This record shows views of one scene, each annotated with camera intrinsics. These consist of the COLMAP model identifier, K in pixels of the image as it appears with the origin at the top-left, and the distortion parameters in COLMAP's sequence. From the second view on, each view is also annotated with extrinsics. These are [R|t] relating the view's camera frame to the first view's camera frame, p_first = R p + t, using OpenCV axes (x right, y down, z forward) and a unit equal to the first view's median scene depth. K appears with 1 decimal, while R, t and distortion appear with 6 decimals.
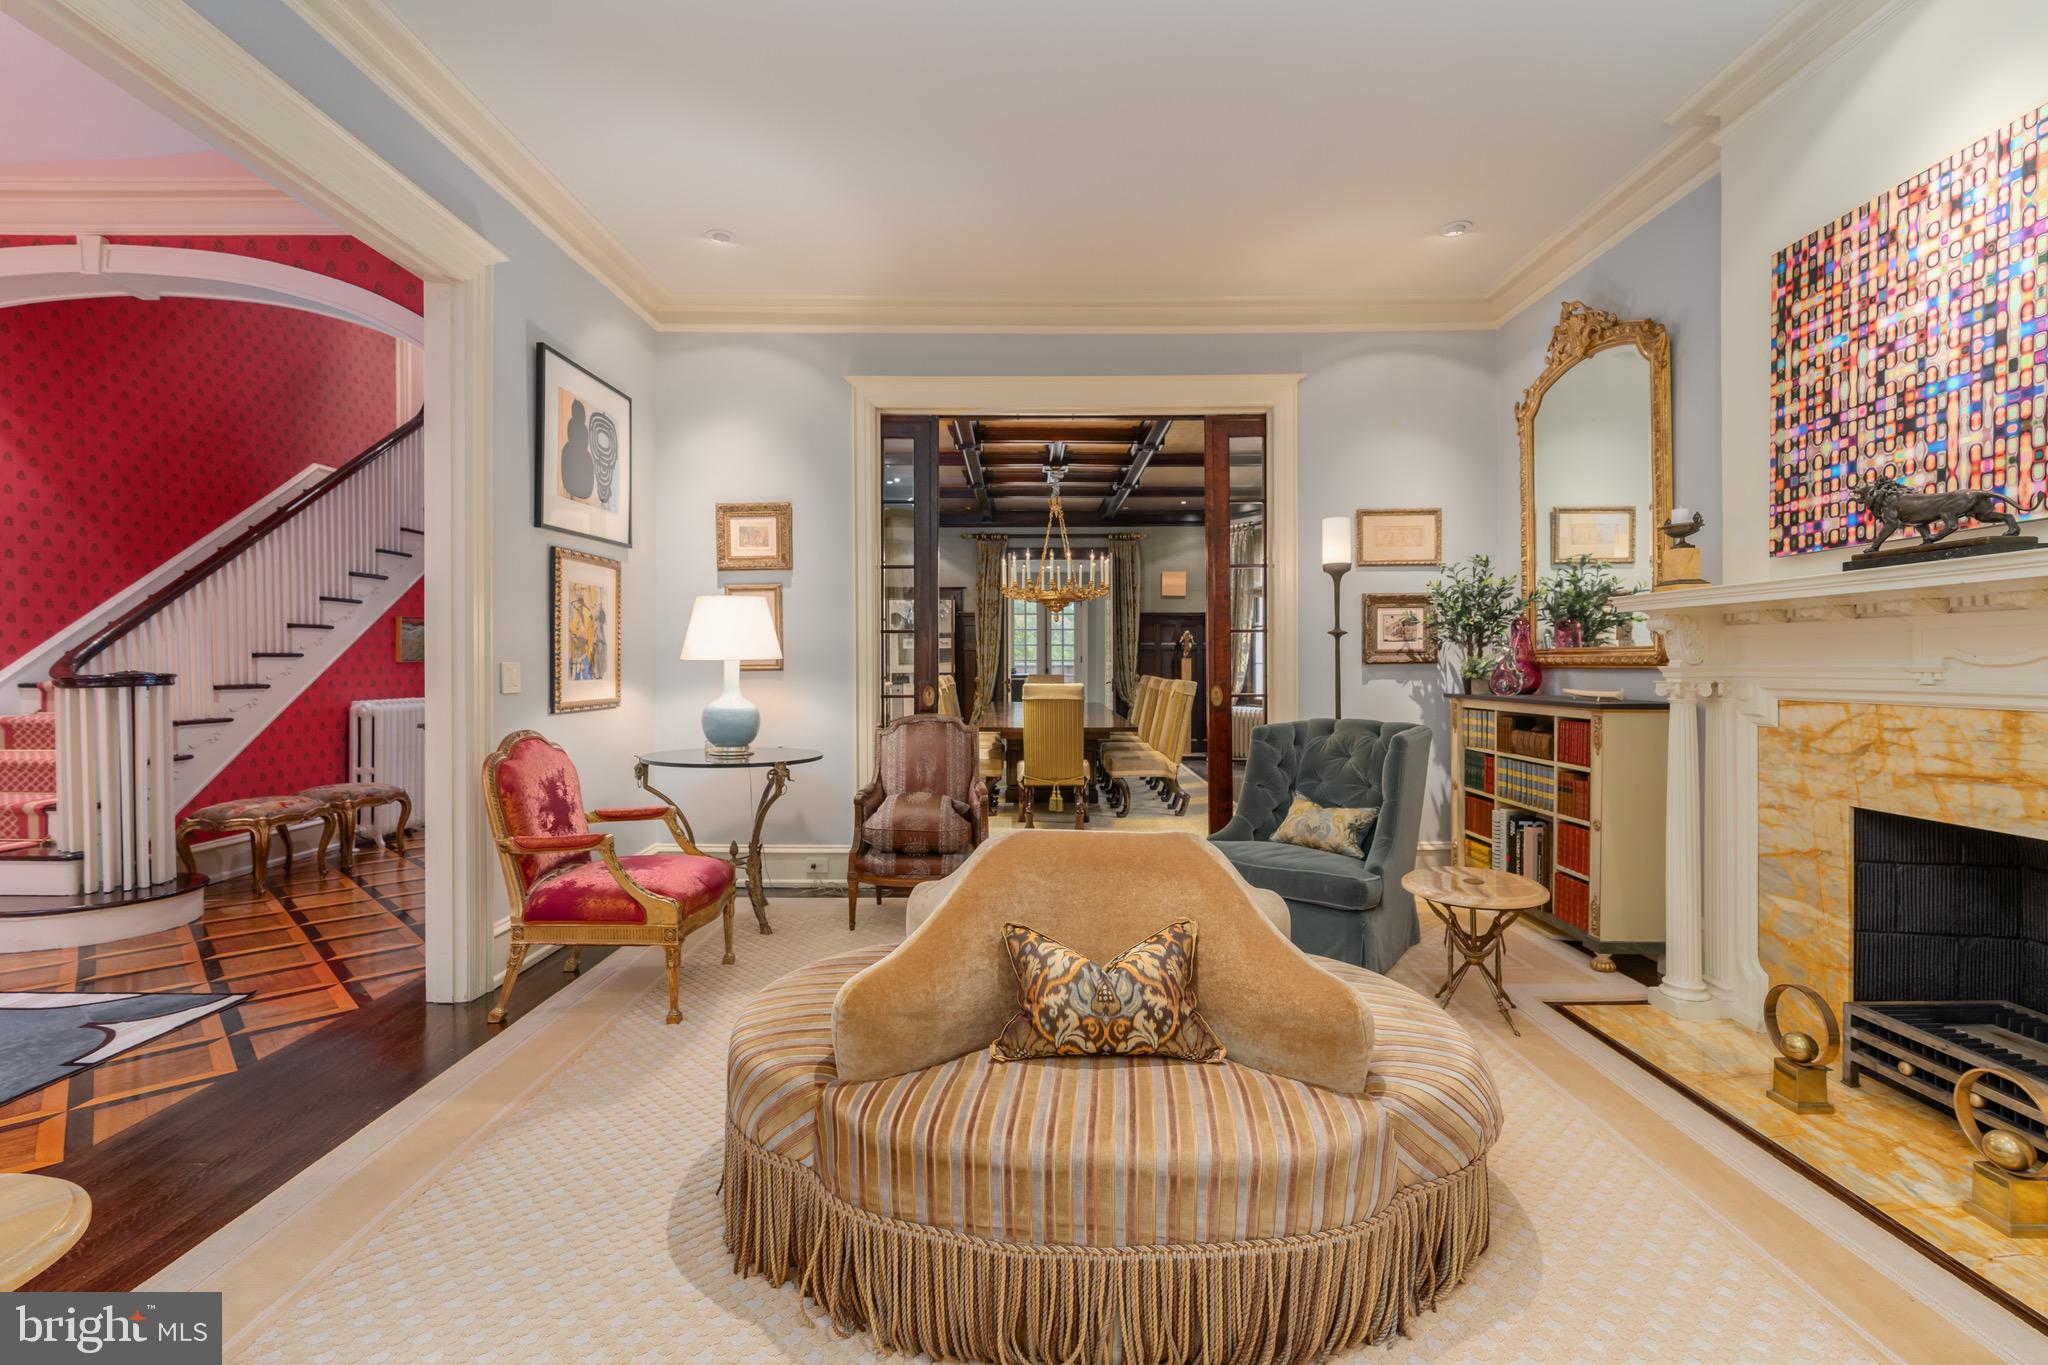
lens RADIAL K [[944.1, 0, 1030.5], [0, 944.1, 669.6], [0, 0, 1]] dist [-0.002912, 0.000716]
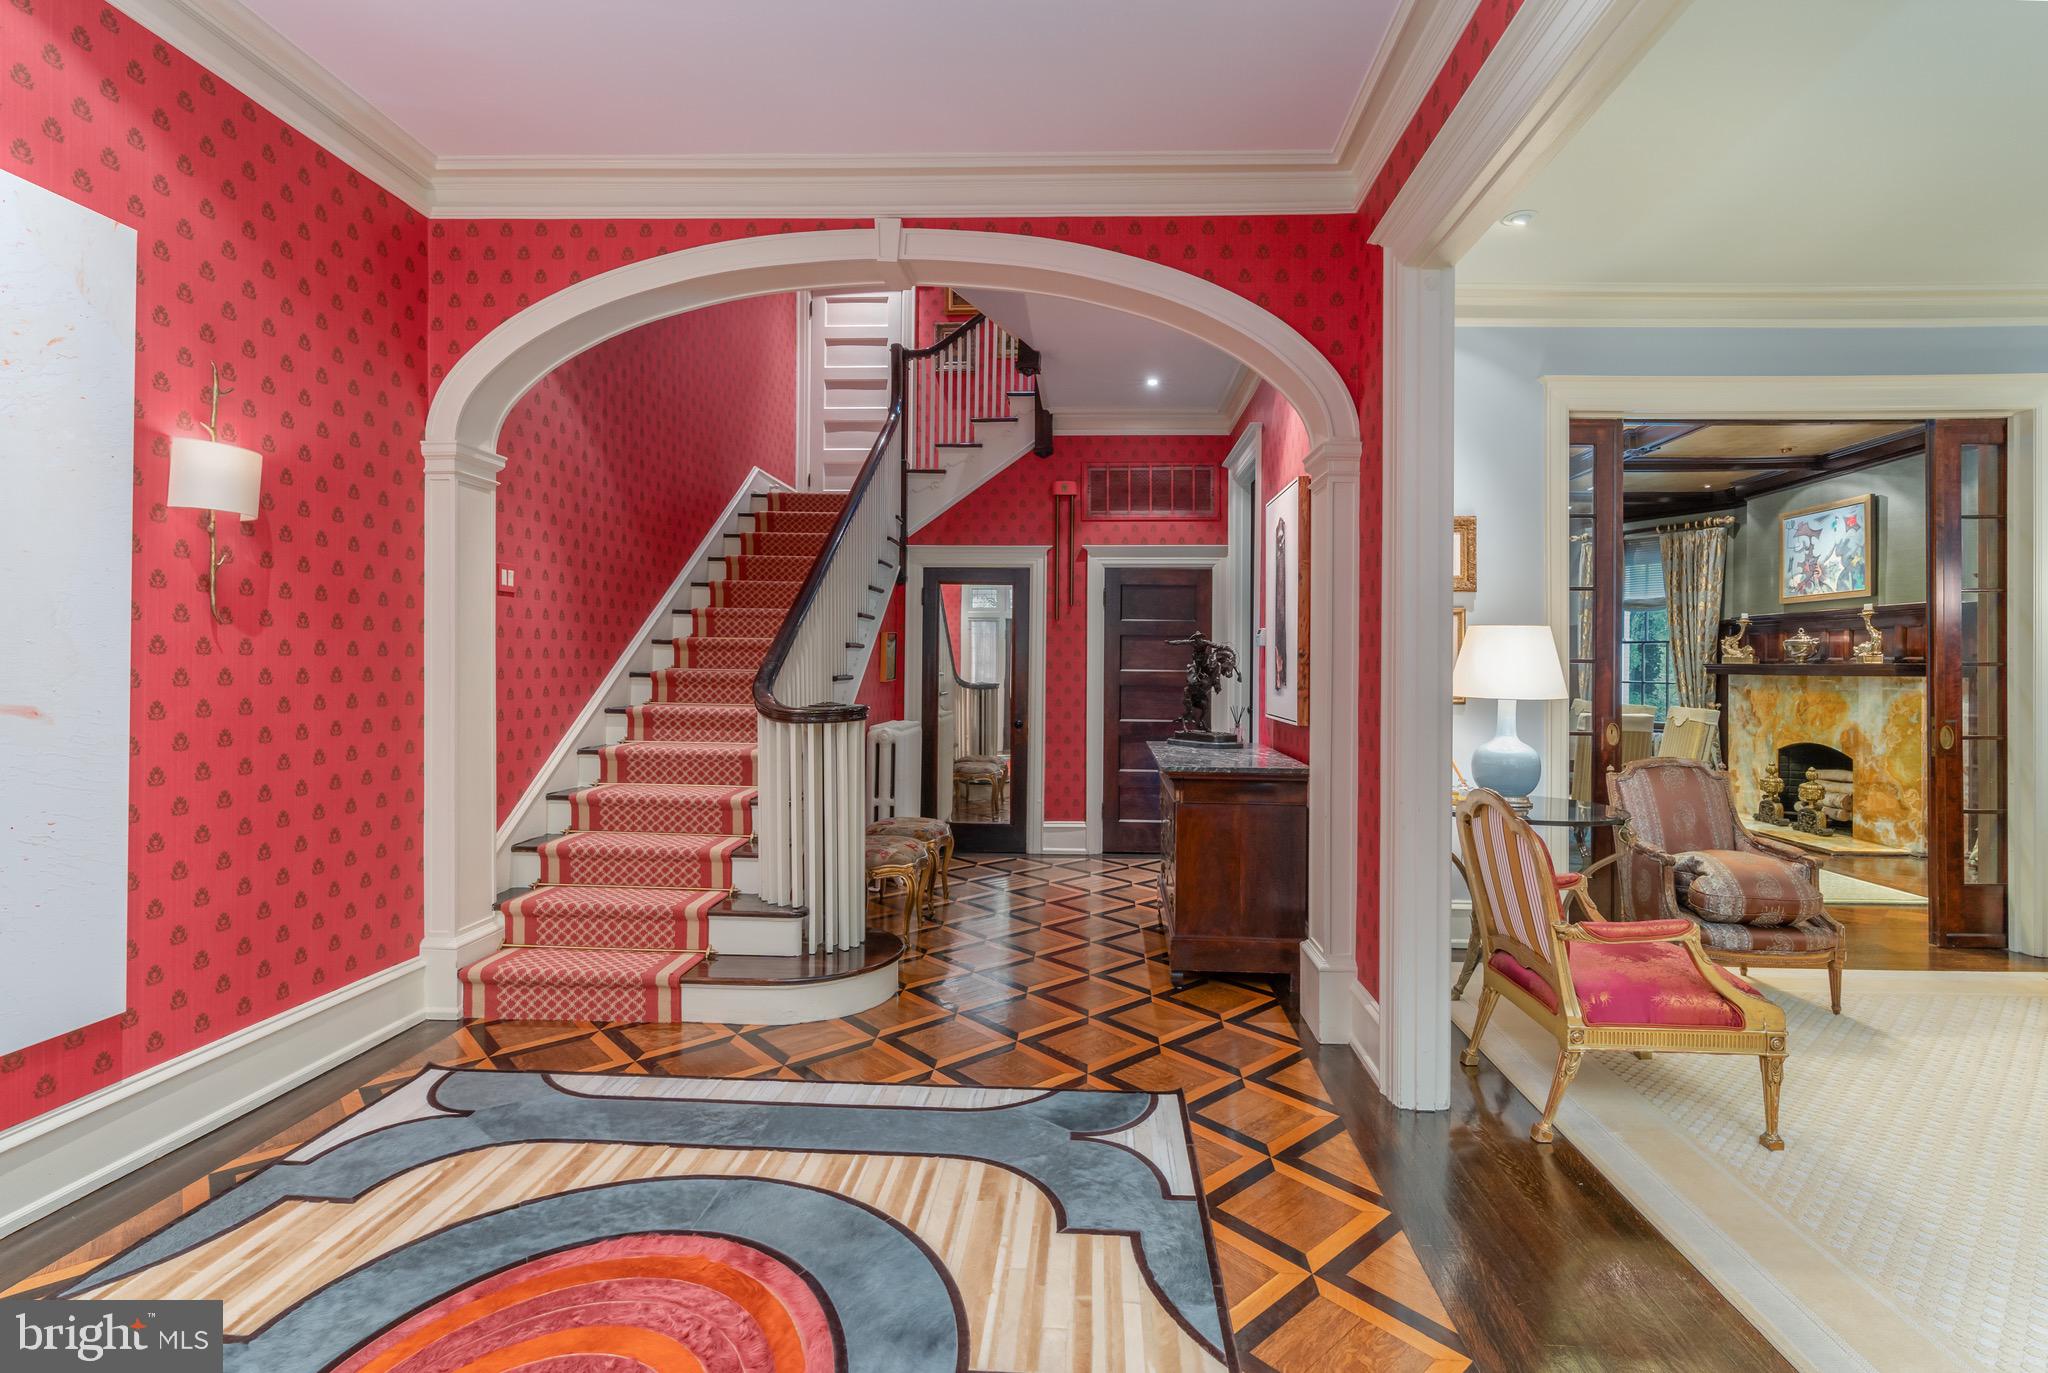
lens RADIAL K [[962.8, 0, 1047.0], [0, 962.8, 661.0], [0, 0, 1]] dist [-0.003824, -0.000204]
pose [[0.999447, 0.009236, -0.031948, -0.661320], [-0.009506, 0.999920, -0.008317, -0.030078], [0.031868, 0.008616, 0.999455, 0.081911]]
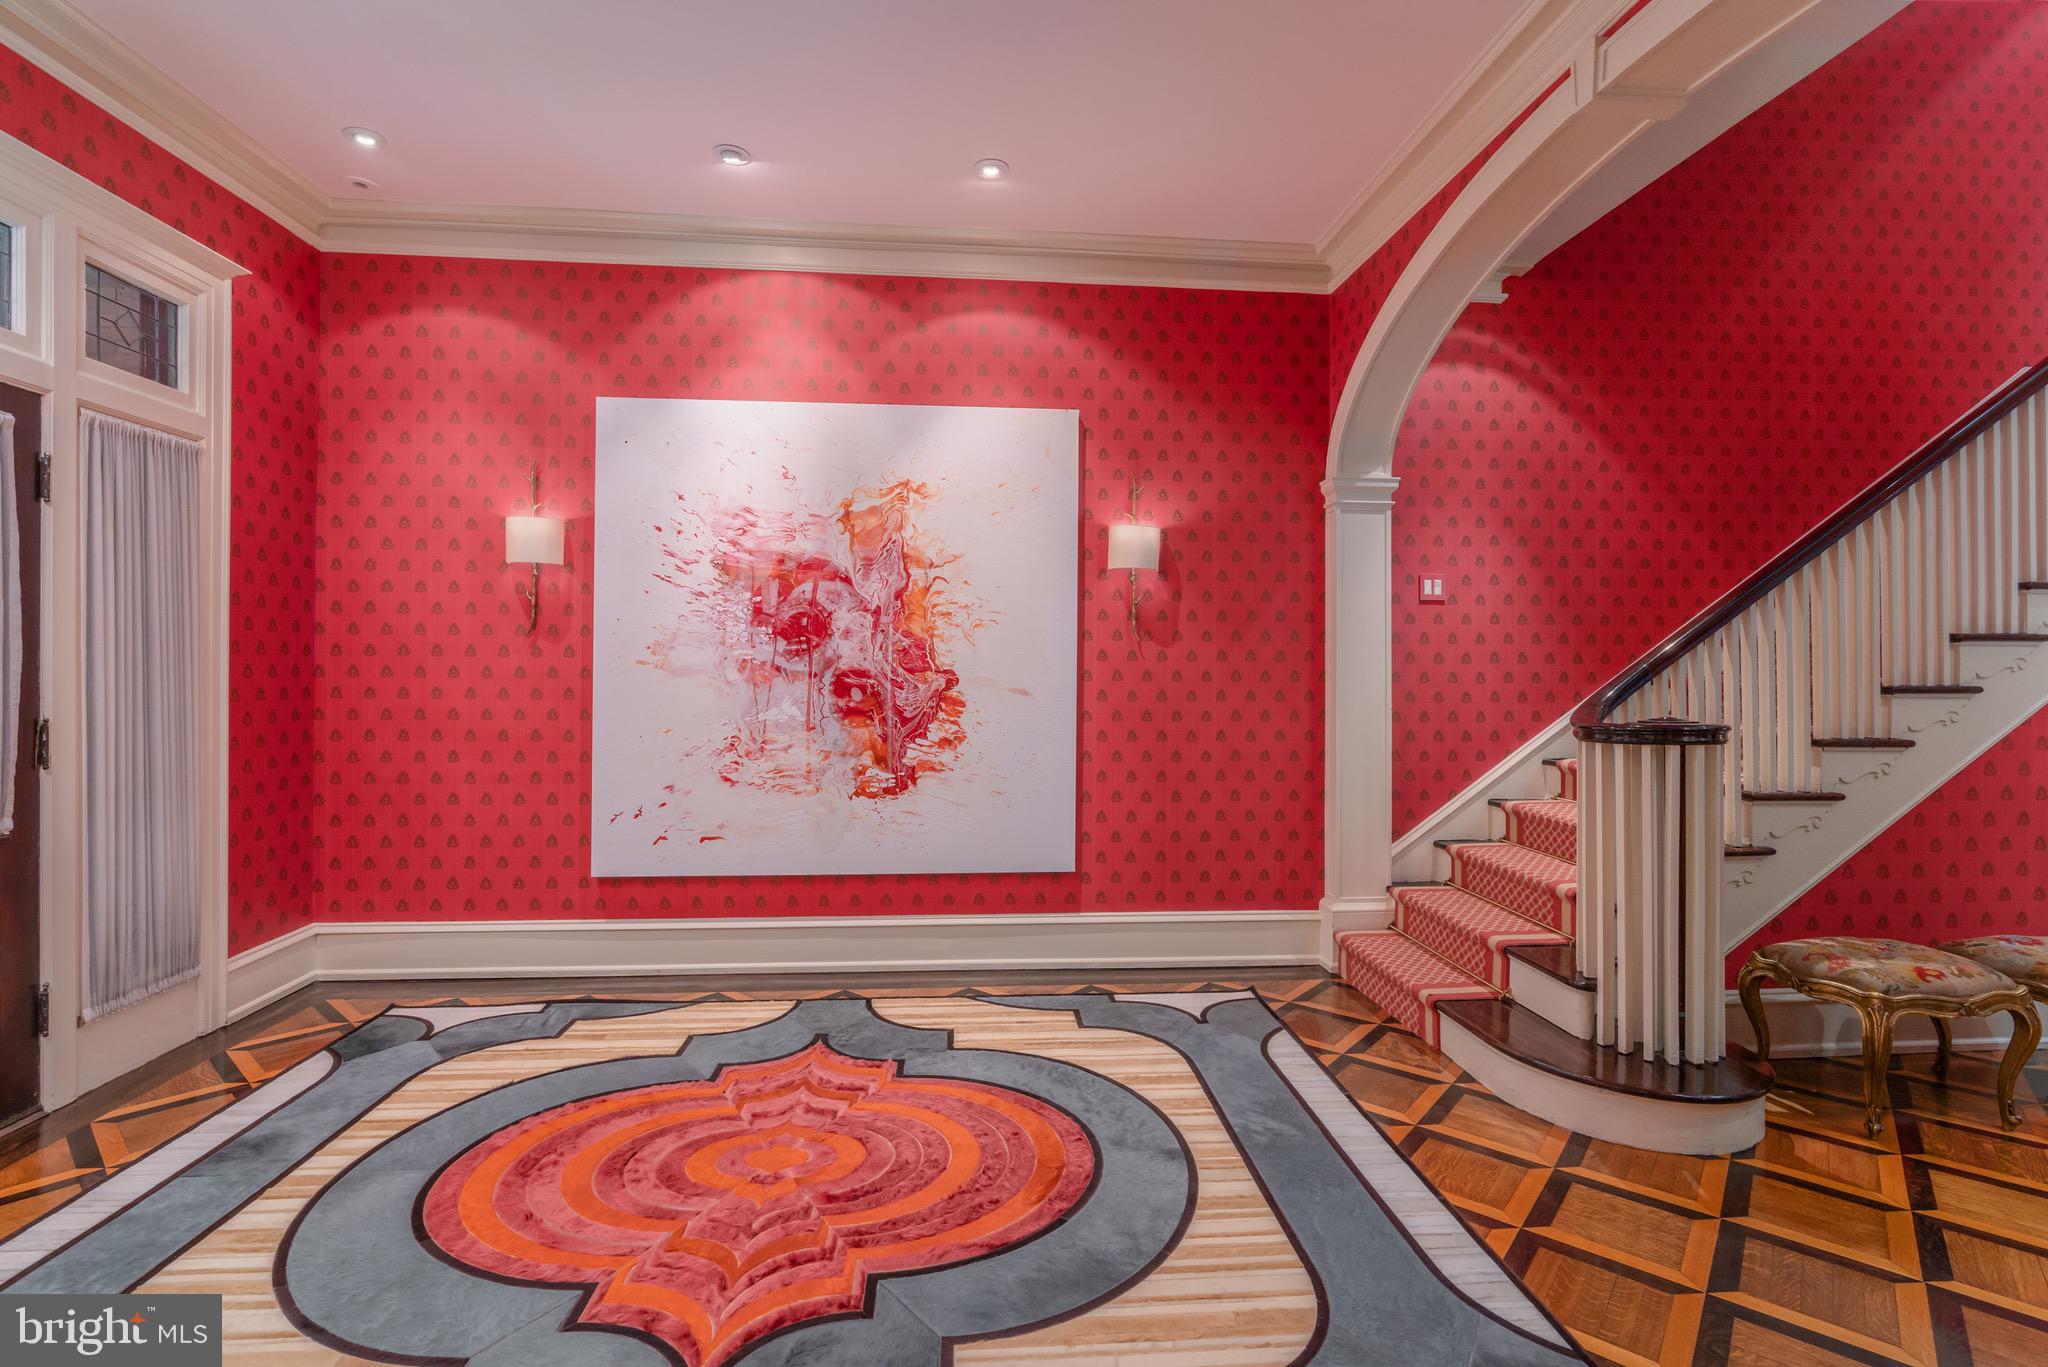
lens RADIAL K [[944.1, 0, 1030.5], [0, 944.1, 670.6], [0, 0, 1]] dist [-0.002912, 0.000716]
pose [[0.091804, 0.002474, -0.995774, -0.318493], [-0.010867, 0.999940, 0.001482, -0.025260], [0.995718, 0.010685, 0.091825, 0.461481]]
